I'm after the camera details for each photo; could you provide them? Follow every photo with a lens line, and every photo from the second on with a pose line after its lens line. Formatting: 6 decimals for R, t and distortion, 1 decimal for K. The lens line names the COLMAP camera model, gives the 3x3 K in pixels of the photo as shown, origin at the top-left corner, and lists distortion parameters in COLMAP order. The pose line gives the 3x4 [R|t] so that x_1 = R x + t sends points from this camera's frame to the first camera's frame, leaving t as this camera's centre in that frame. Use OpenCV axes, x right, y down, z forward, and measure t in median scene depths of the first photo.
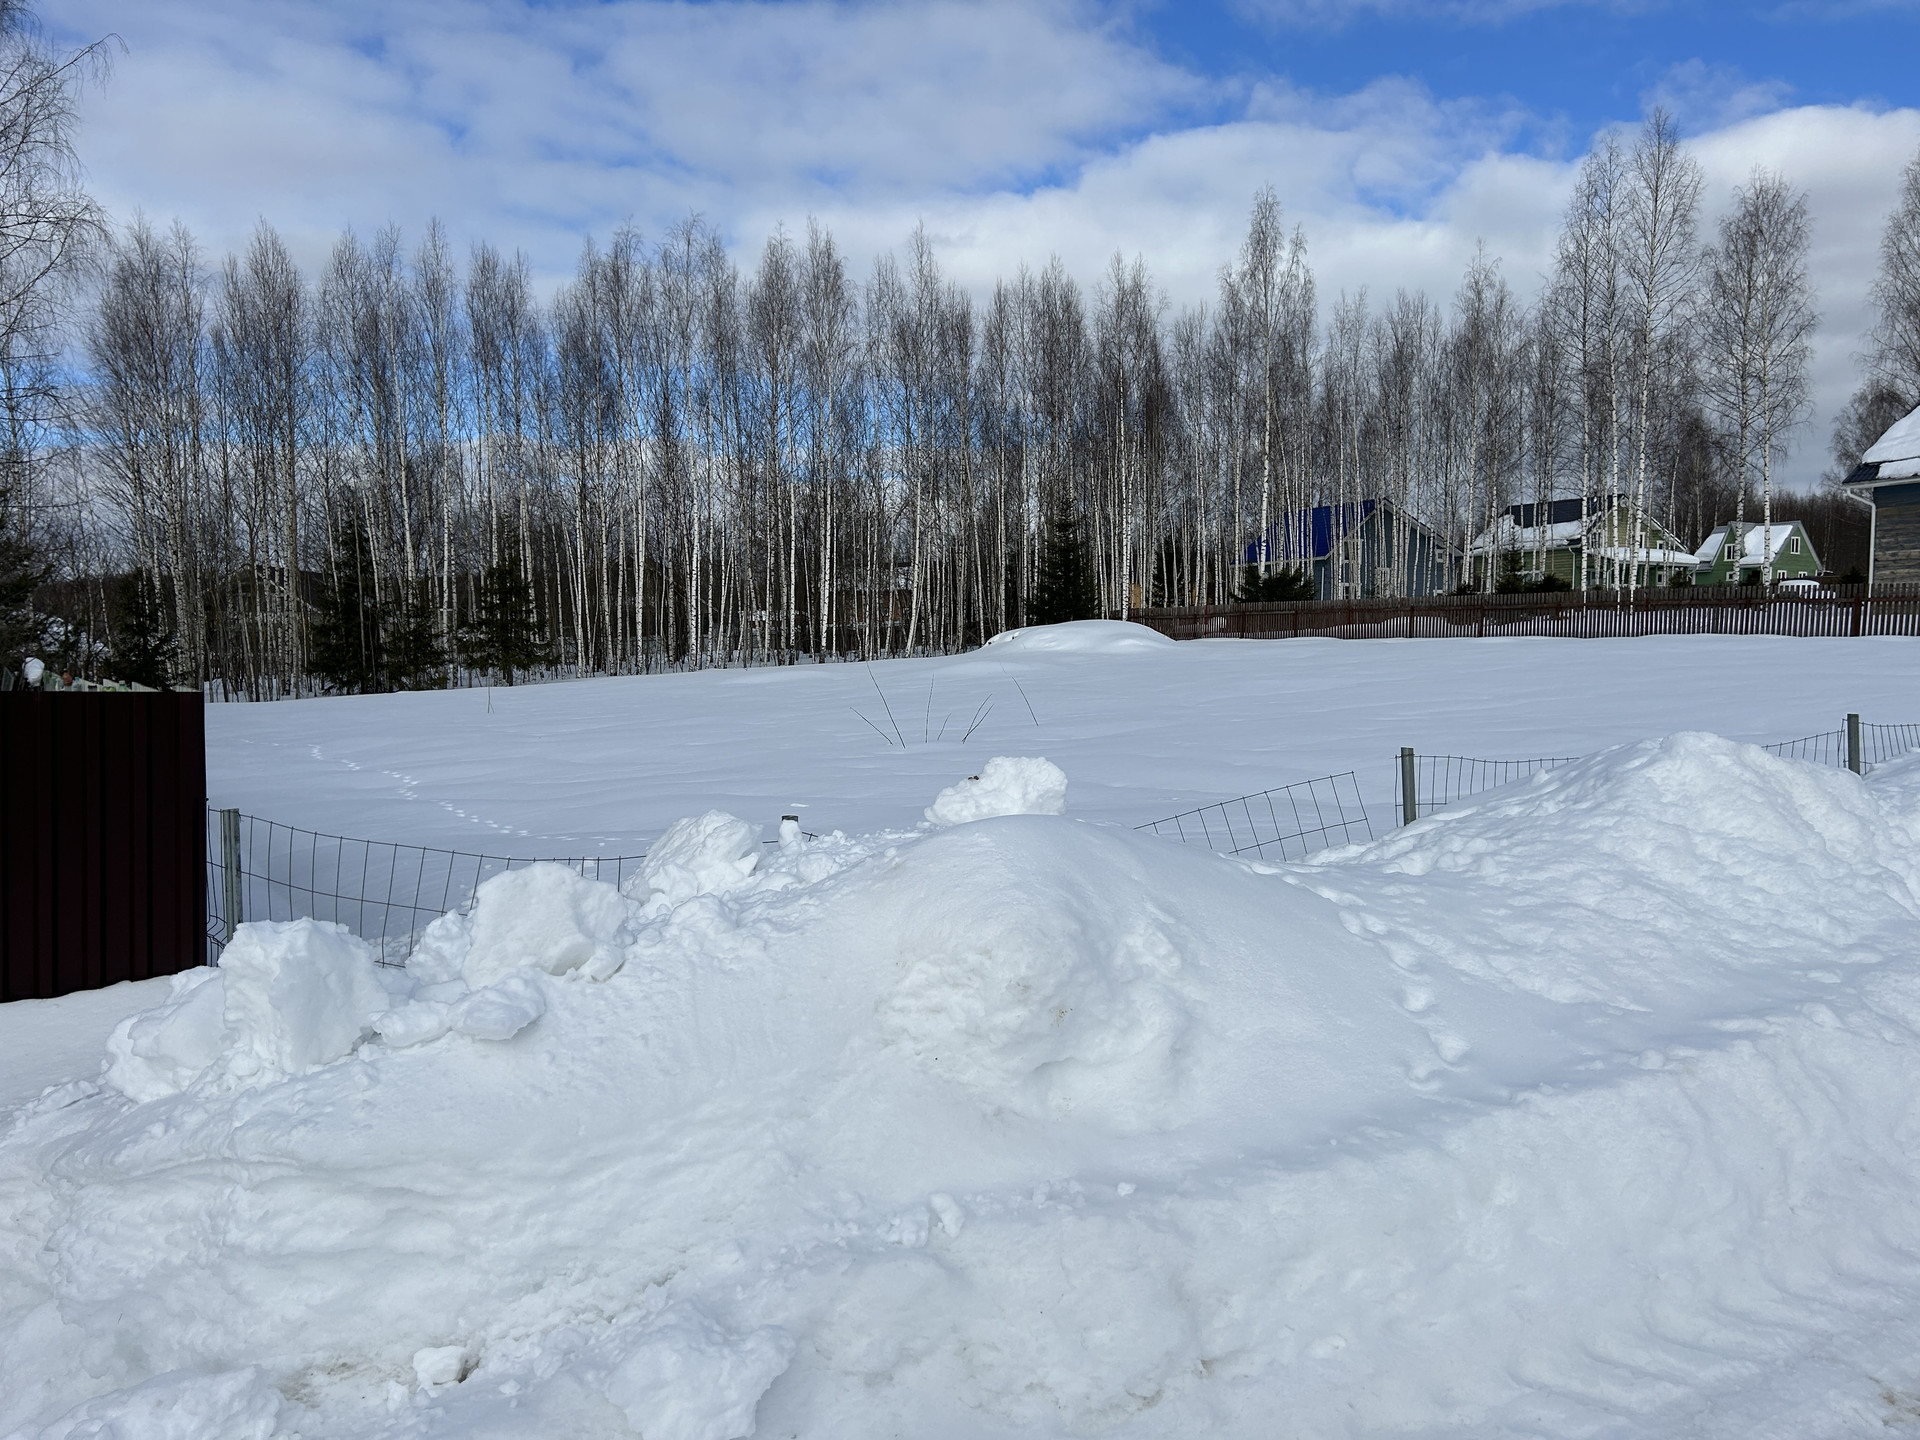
lens RADIAL K [[1428.7, 0, 954.6], [0, 1428.7, 715.7], [0, 0, 1]] dist [0.069740, -0.077749]
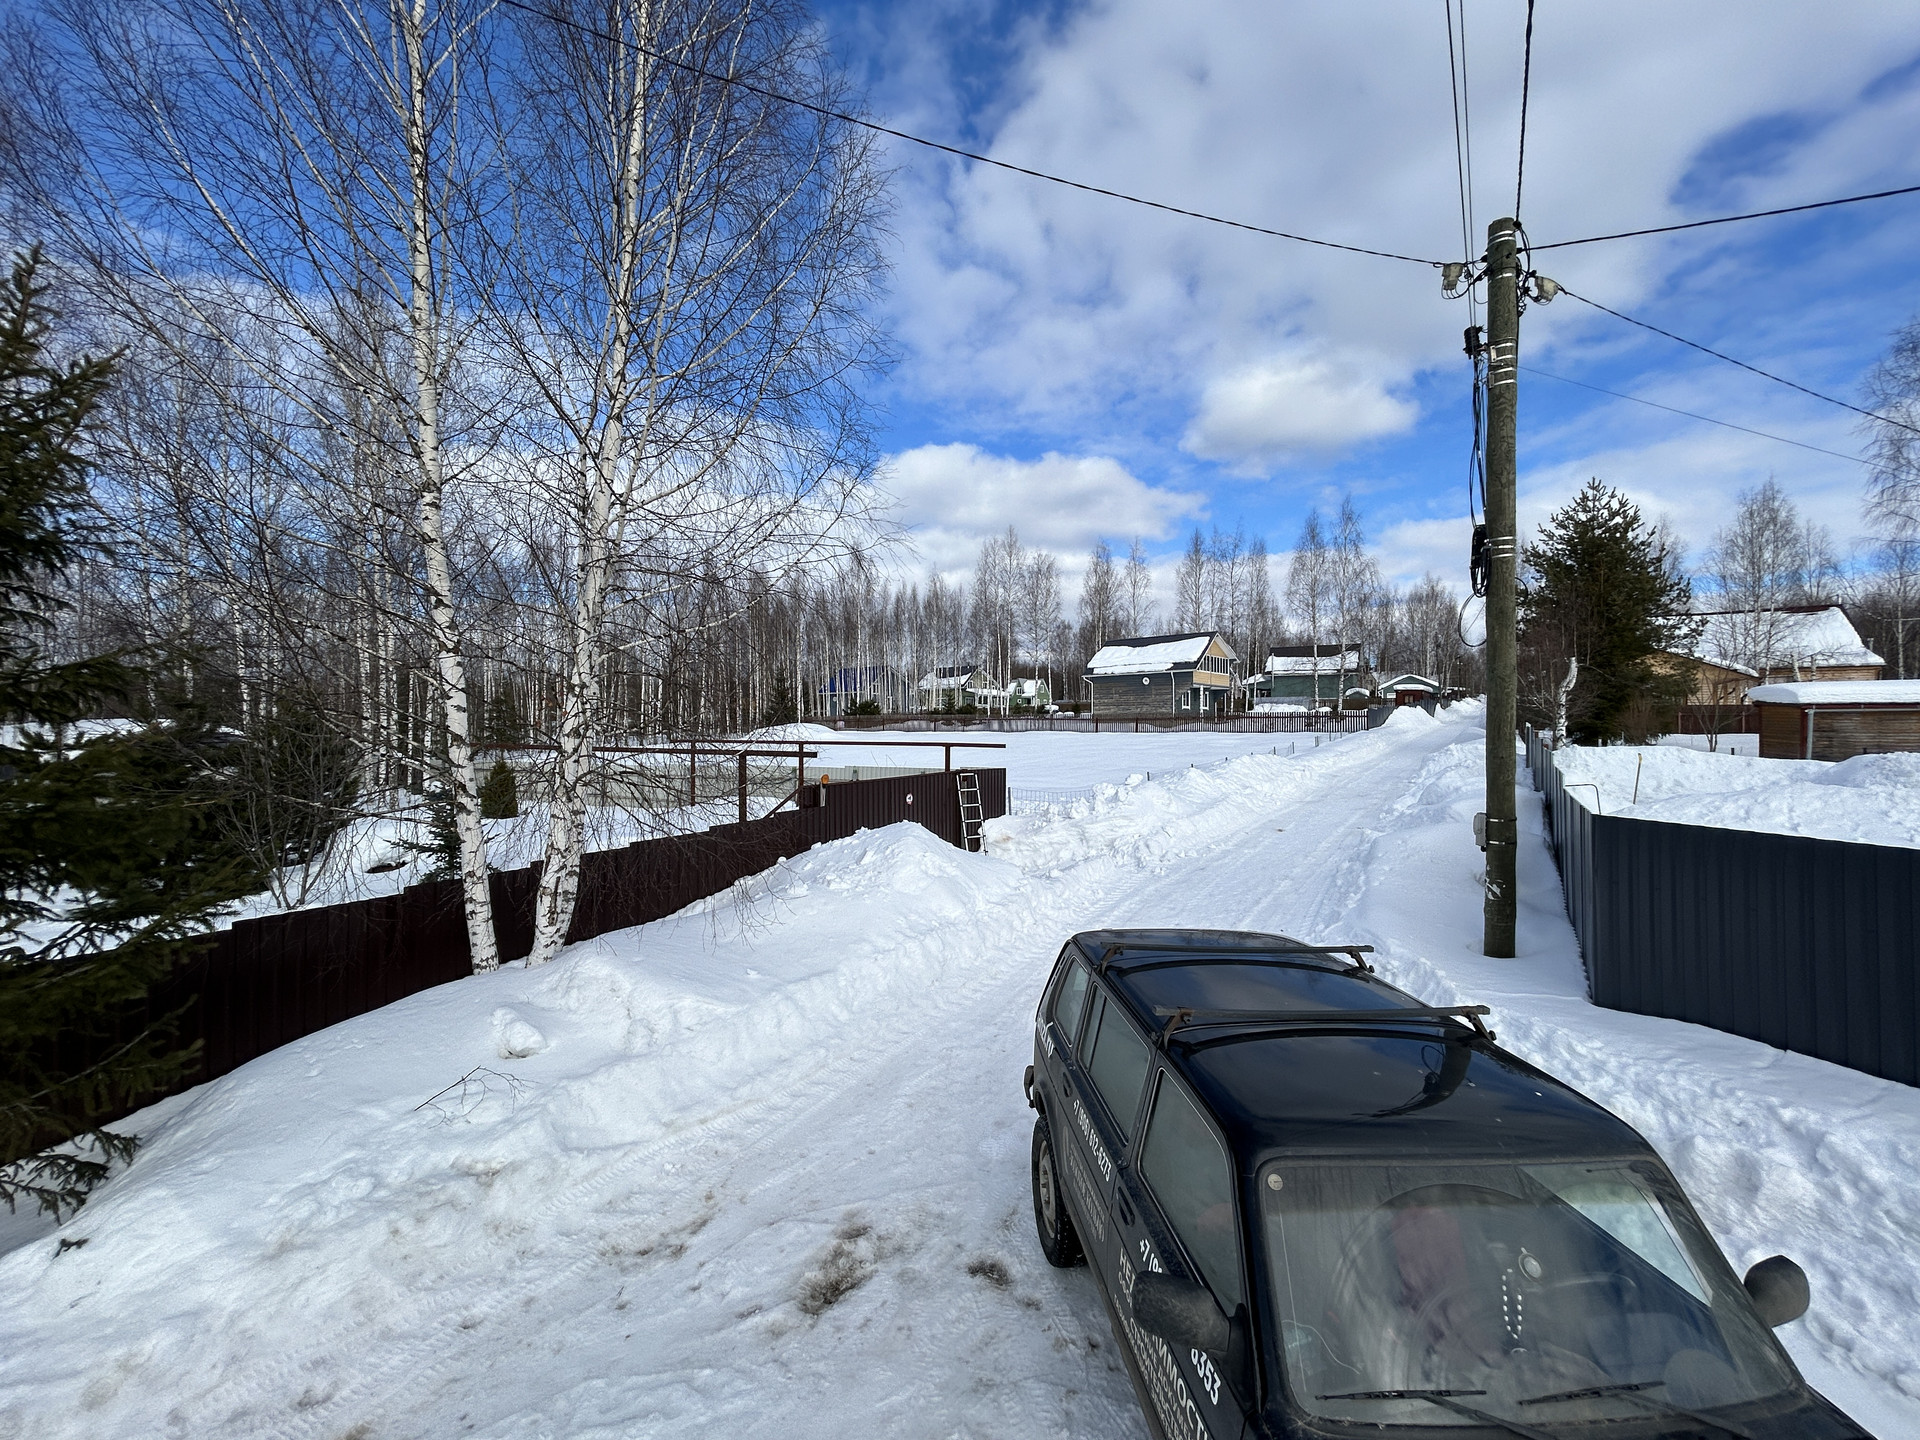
lens RADIAL K [[767.3, 0, 954.7], [0, 767.3, 714.1], [0, 0, 1]] dist [-0.002791, 0.000629]
pose [[0.903499, 0.002854, 0.428581, -0.224385], [0.025275, 0.997883, -0.059928, -0.006046], [-0.427844, 0.064978, 0.901514, -0.194634]]
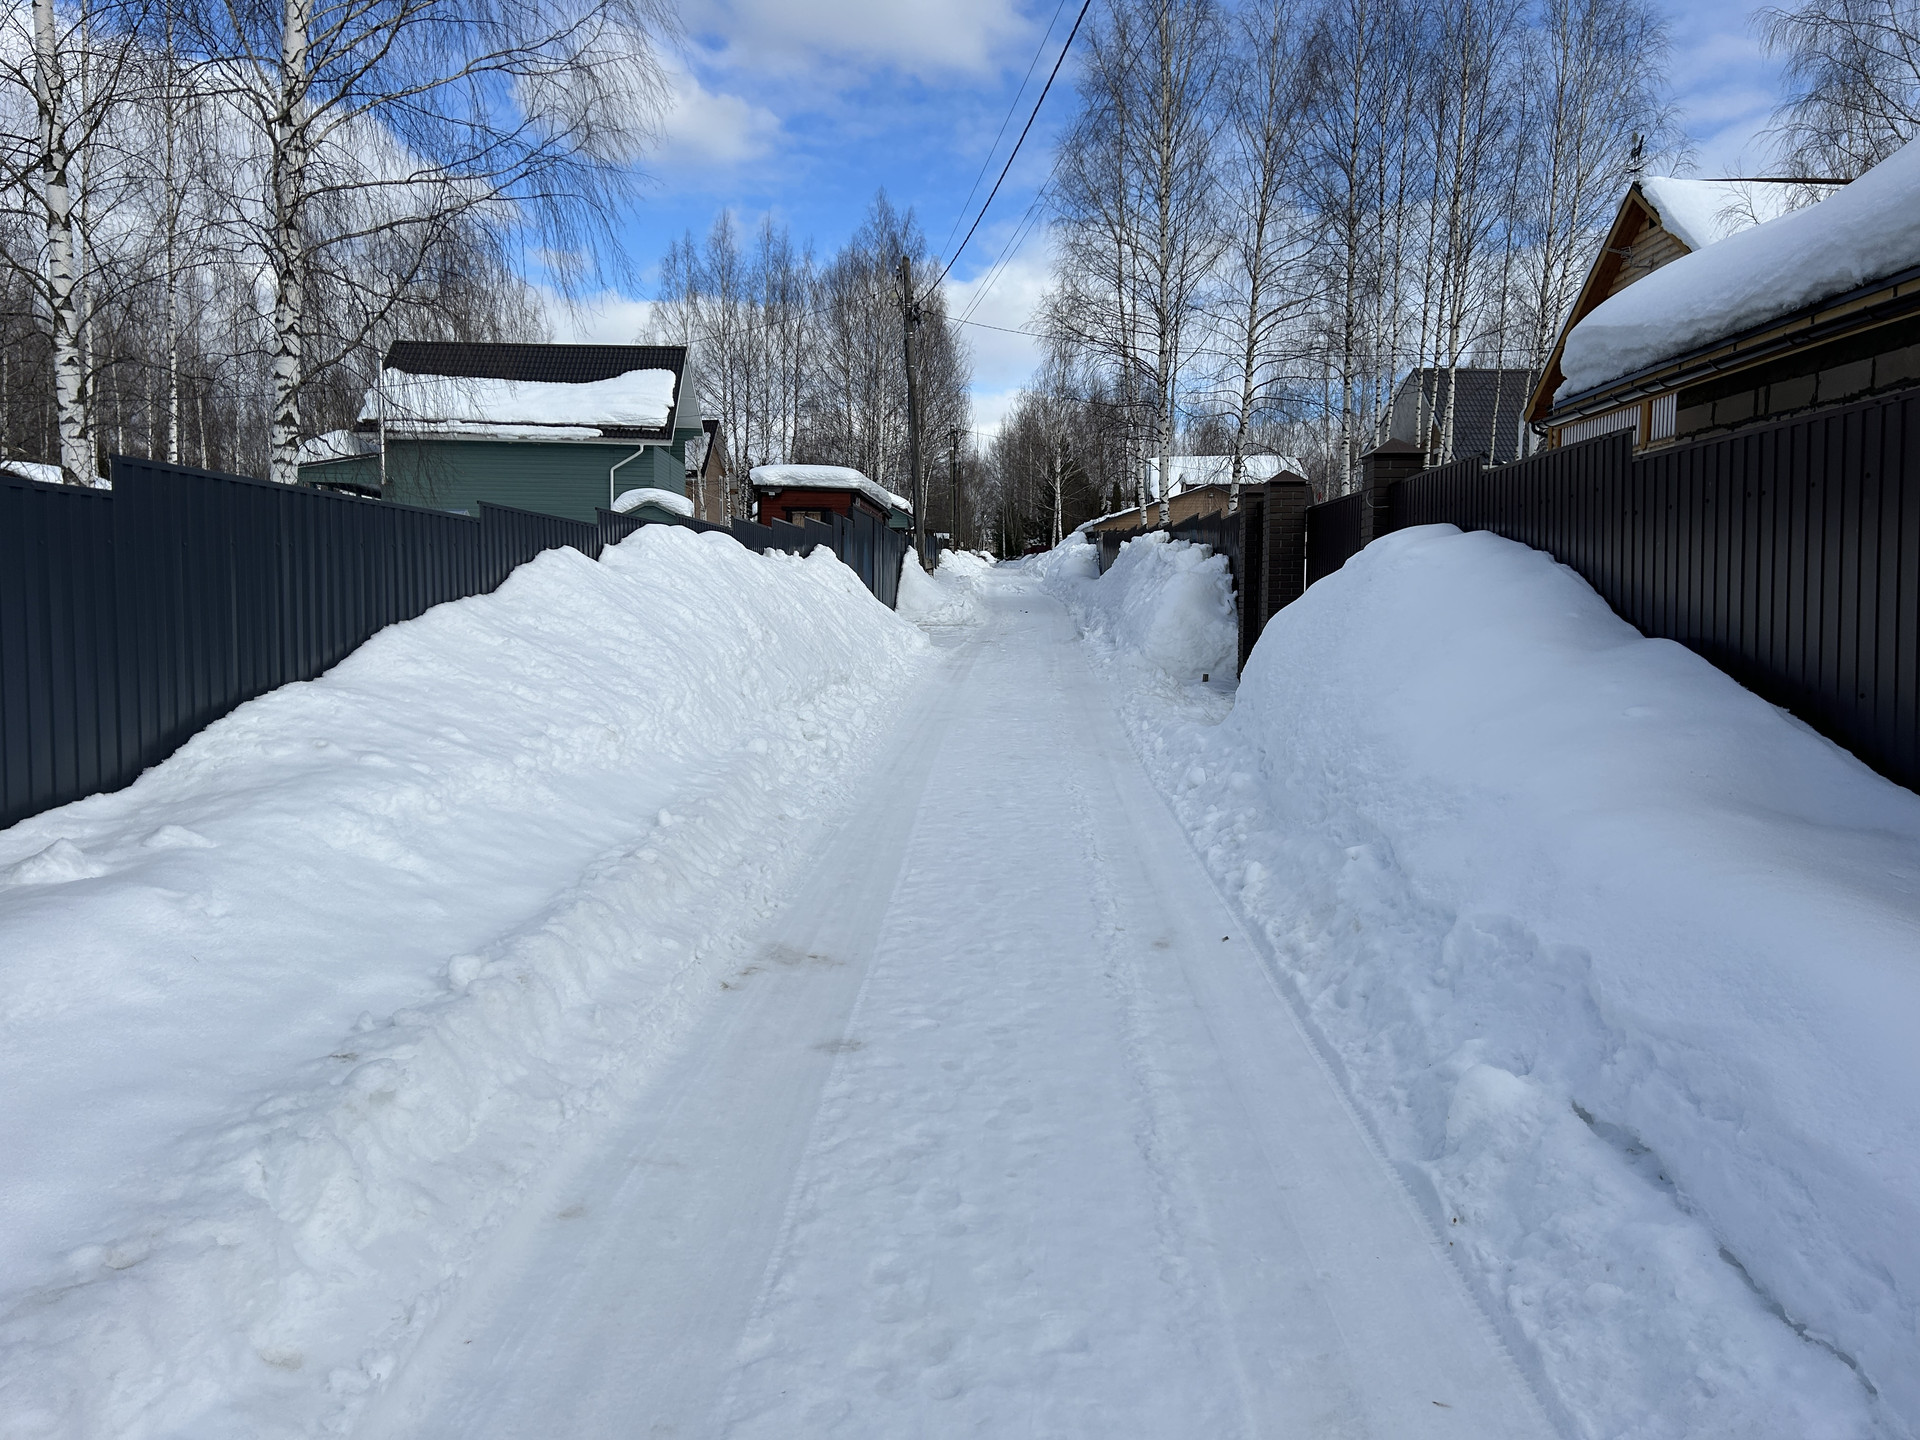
lens RADIAL K [[1428.7, 0, 942.5], [0, 1428.7, 721.3], [0, 0, 1]] dist [0.069740, -0.077749]
pose [[0.507557, -0.068696, 0.858876, 0.741567], [0.037425, 0.997633, 0.057678, -0.052104], [-0.860805, 0.002869, 0.508926, 0.424297]]
